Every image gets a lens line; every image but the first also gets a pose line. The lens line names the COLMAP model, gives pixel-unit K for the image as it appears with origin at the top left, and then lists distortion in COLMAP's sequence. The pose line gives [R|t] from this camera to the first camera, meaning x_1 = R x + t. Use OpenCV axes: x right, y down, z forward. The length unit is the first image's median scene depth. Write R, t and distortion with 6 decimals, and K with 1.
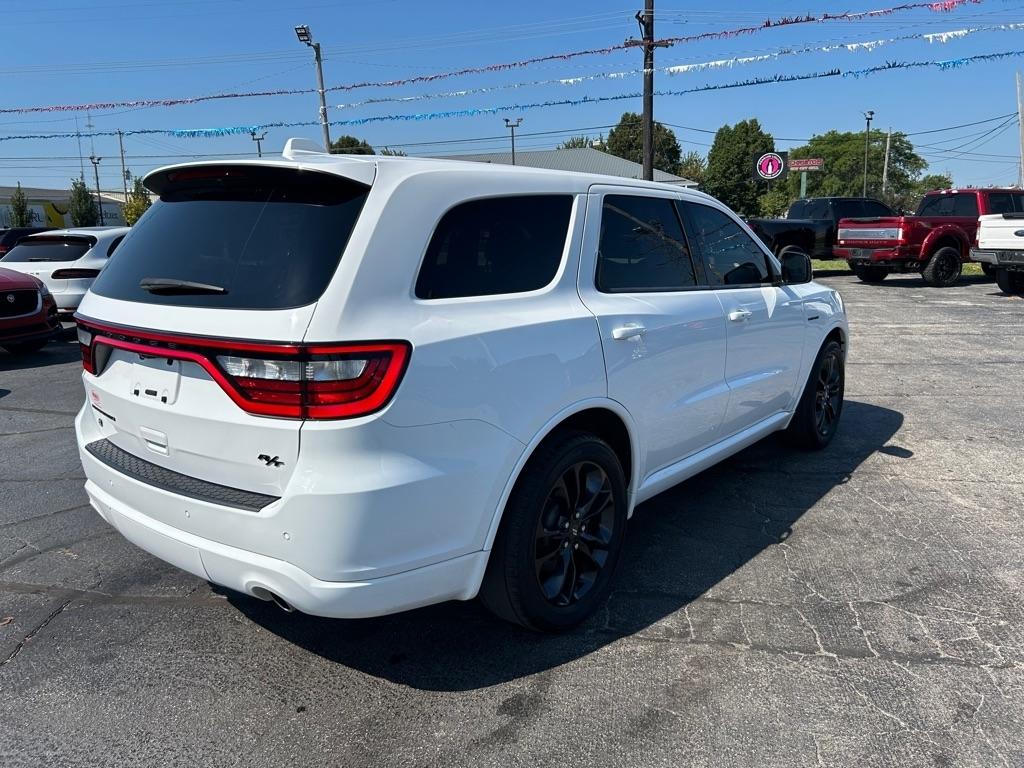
lens RADIAL K [[775.3, 0, 505.4], [0, 775.3, 376.9], [0, 0, 1]] dist [0.039064, -0.042752]
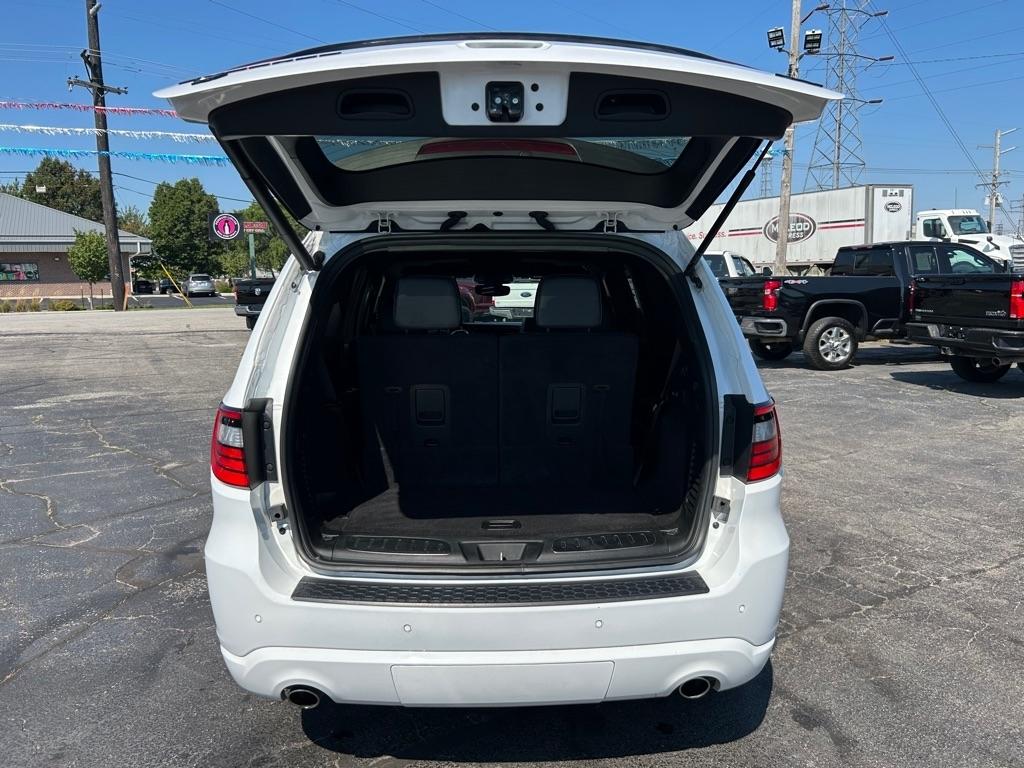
lens RADIAL K [[775.3, 0, 517.1], [0, 775.3, 384.4], [0, 0, 1]] dist [0.039064, -0.042752]
pose [[0.757299, -0.079617, 0.648197, -0.810184], [0.121645, 0.992368, -0.020228, -0.061791], [-0.641639, 0.094168, 0.761204, 0.314317]]
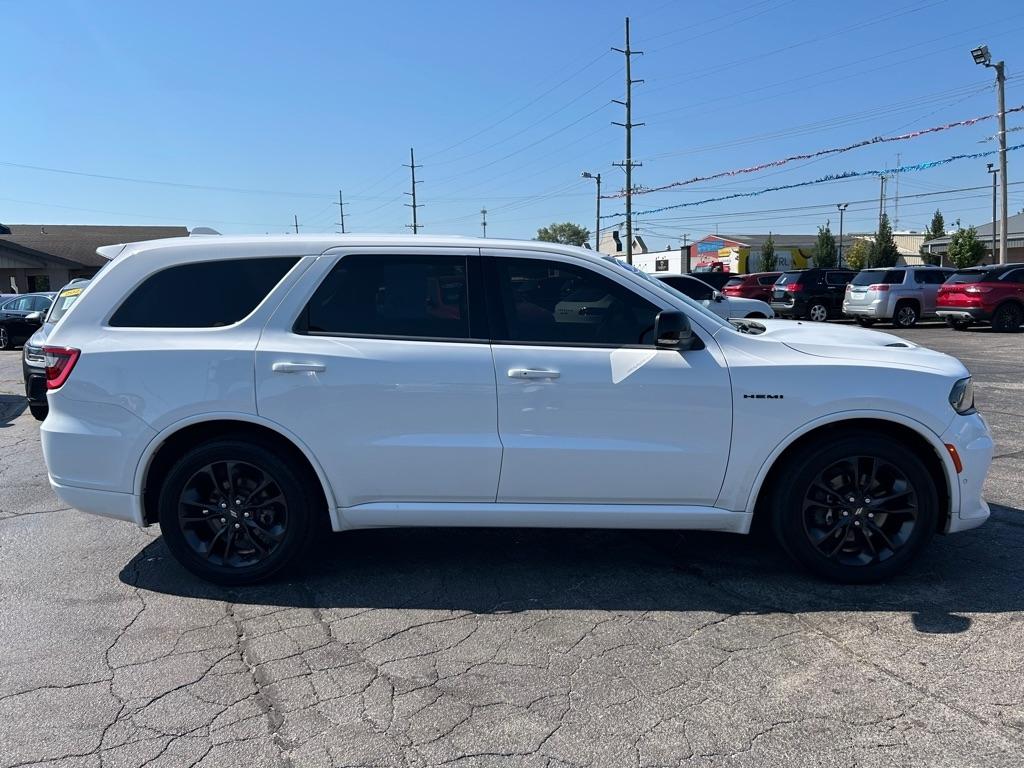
lens RADIAL K [[775.3, 0, 511.8], [0, 775.3, 378.4], [0, 0, 1]] dist [0.039064, -0.042752]
pose [[0.599777, 0.103415, -0.793456, 1.328593], [-0.142357, 0.989585, 0.021370, -0.114929], [0.787402, 0.100137, 0.608252, 0.526620]]
